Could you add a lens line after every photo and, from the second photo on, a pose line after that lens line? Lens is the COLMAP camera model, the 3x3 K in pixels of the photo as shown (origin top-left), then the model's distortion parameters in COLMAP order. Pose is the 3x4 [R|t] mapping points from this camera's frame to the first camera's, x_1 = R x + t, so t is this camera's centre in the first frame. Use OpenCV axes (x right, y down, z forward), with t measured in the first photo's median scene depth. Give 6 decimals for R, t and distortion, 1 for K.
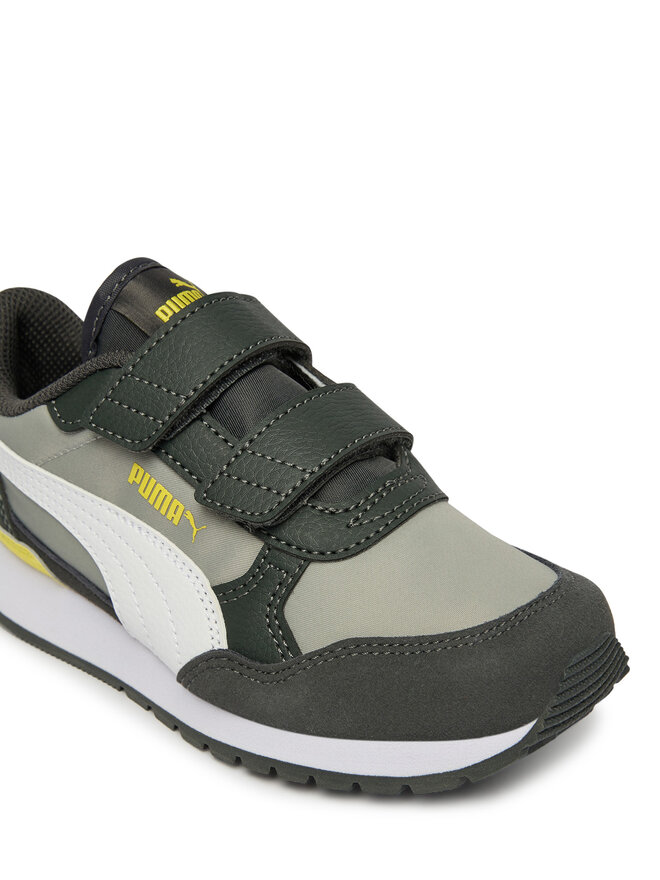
lens RADIAL K [[1231.7, 0, 330.0], [0, 1231.7, 440.0], [0, 0, 1]] dist [-0.031322, -0.020527]
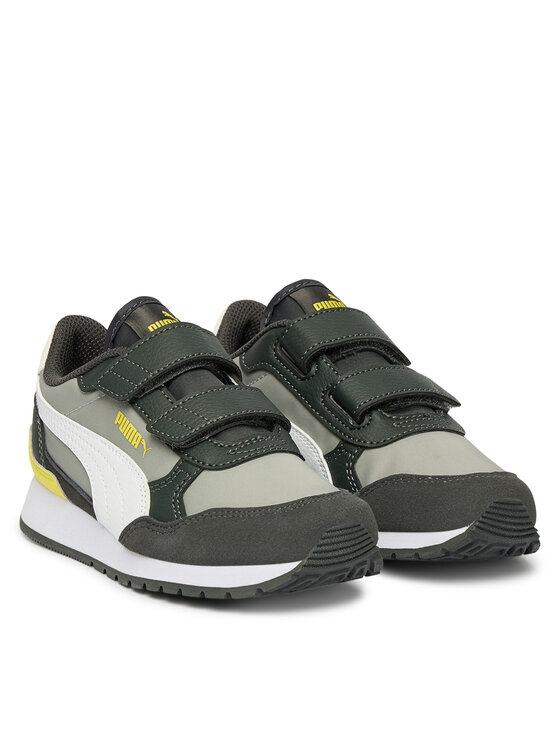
lens RADIAL K [[2194.3, 0, 280.0], [0, 2194.3, 373.0], [0, 0, 1]] dist [0.051814, 0.255609]
pose [[0.970199, 0.116890, -0.212250, 0.694827], [-0.164419, 0.961011, -0.222317, 0.609313], [0.177988, 0.250590, 0.951591, -1.850886]]
